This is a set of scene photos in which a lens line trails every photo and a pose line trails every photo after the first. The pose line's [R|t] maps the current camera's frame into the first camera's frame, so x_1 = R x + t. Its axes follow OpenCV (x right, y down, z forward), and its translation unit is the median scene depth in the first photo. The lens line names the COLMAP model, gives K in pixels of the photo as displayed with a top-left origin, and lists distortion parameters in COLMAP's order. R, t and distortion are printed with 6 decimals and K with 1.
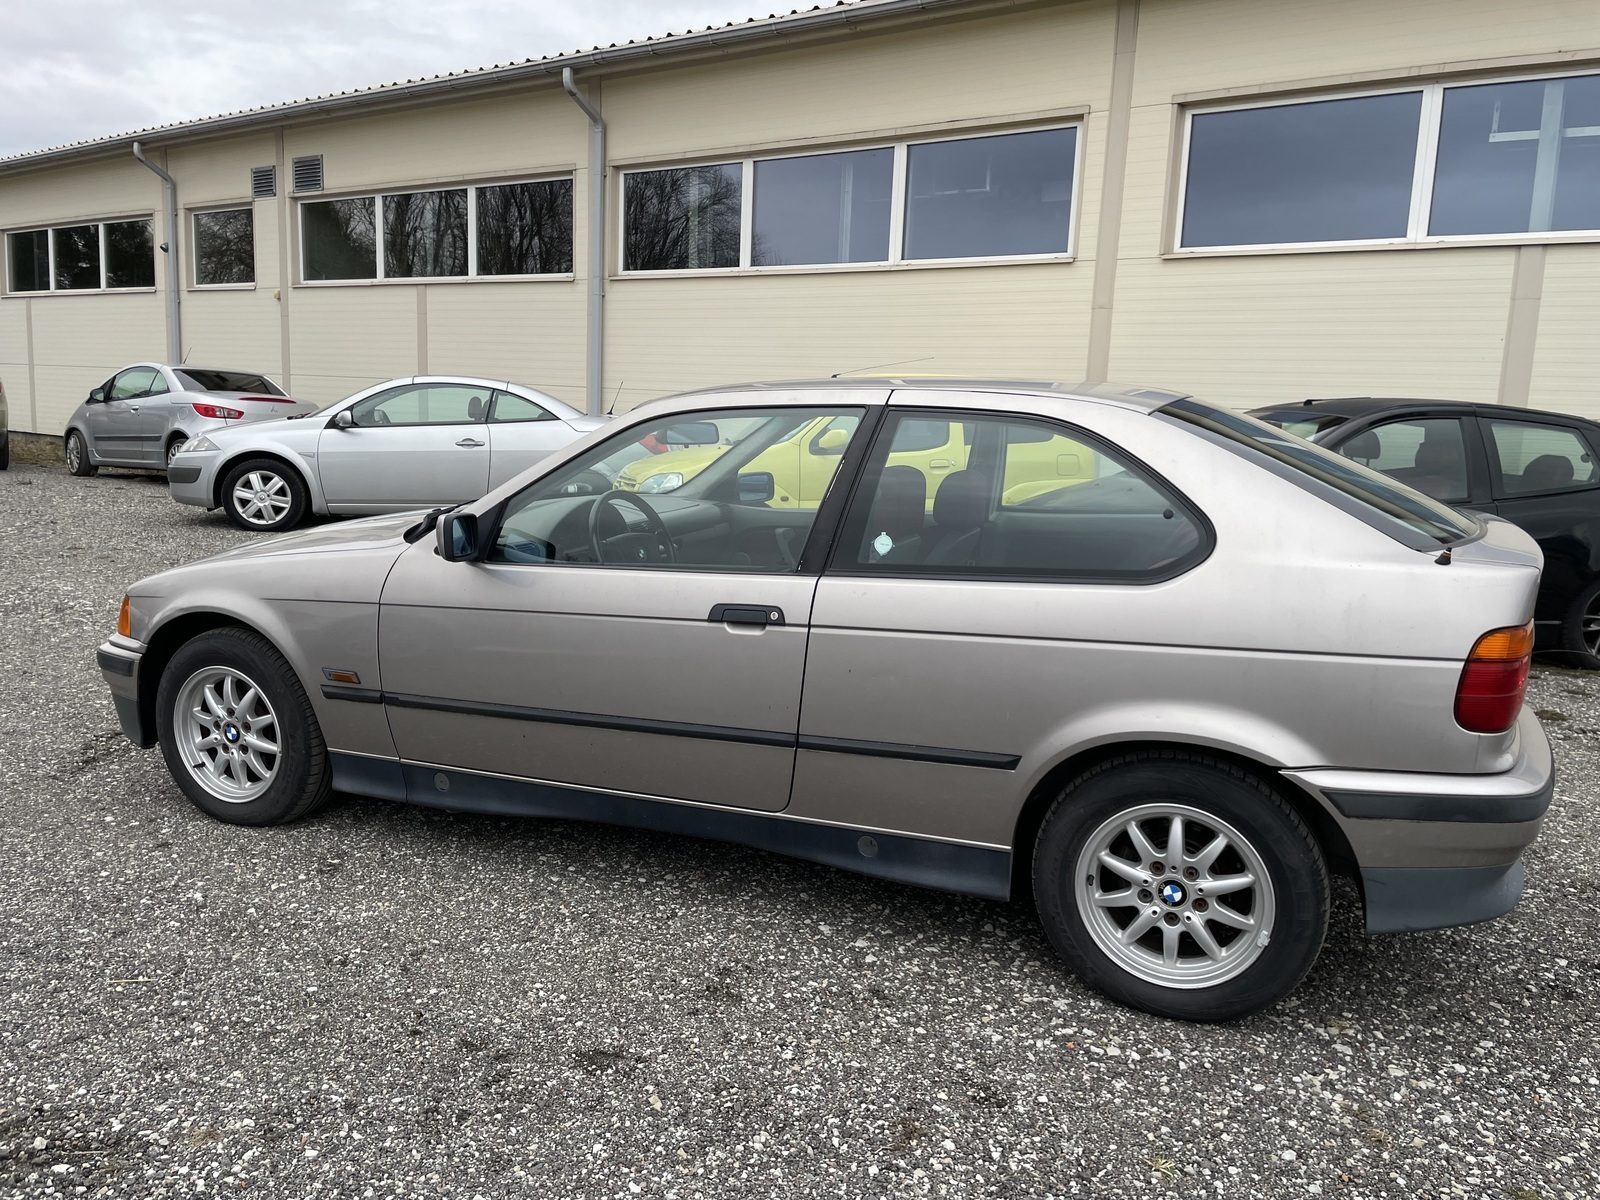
lens RADIAL K [[1213.0, 0, 806.5], [0, 1213.0, 599.2], [0, 0, 1]] dist [0.081051, -0.104983]
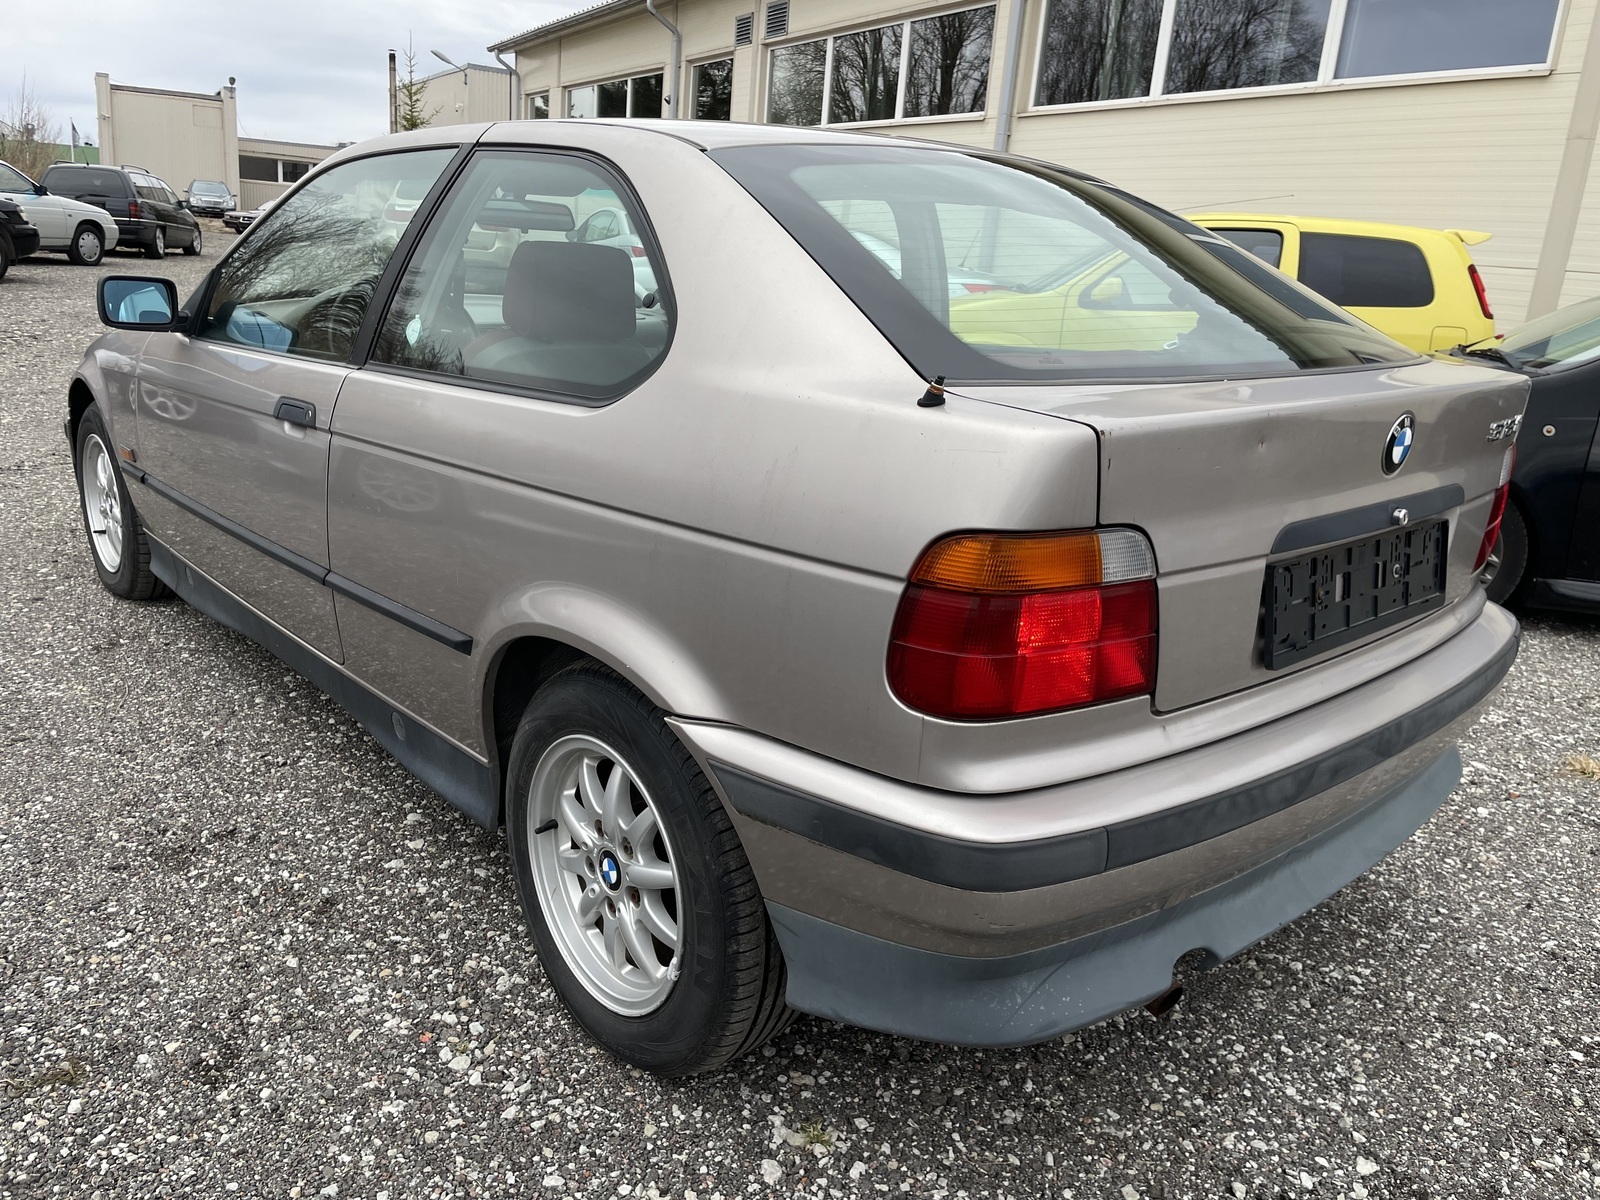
lens RADIAL K [[1213.0, 0, 805.5], [0, 1213.0, 589.5], [0, 0, 1]] dist [0.081051, -0.104983]
pose [[0.897940, 0.152043, -0.413022, 0.576872], [-0.114626, 0.986837, 0.114073, -0.002324], [0.424929, -0.055088, 0.903549, 0.393767]]
